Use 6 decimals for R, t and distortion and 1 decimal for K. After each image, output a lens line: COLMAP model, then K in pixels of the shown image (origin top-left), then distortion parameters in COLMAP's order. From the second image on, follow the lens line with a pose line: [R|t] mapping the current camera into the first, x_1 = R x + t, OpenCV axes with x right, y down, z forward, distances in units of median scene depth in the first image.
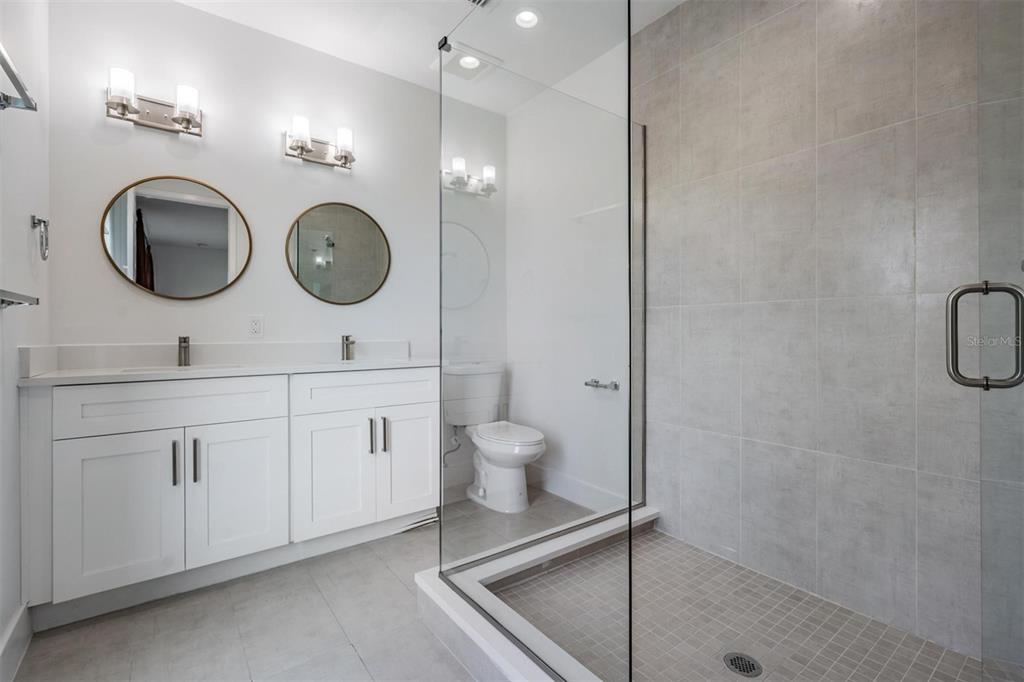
lens RADIAL K [[458.0, 0, 507.2], [0, 458.0, 328.9], [0, 0, 1]] dist [0.001586, -0.000171]
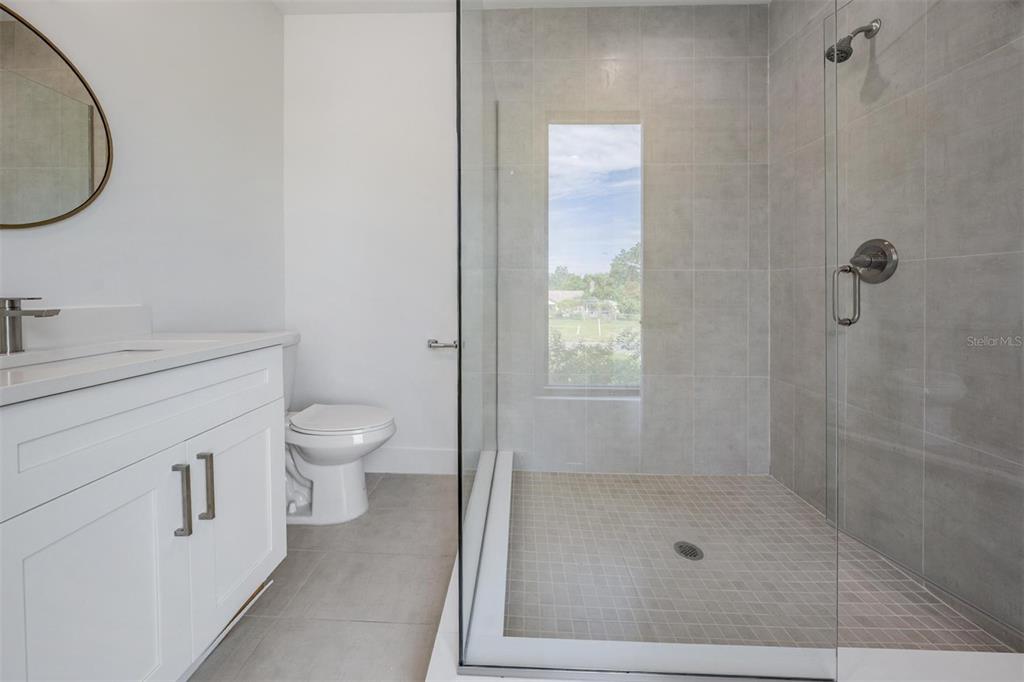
lens RADIAL K [[366.6, 0, 510.5], [0, 366.6, 289.1], [0, 0, 1]] dist [-0.000016, -0.000026]
pose [[0.628816, 0.005332, 0.777536, -0.471884], [-0.011218, 0.999935, 0.002216, -0.001137], [-0.777473, -0.010115, 0.628835, 0.578141]]
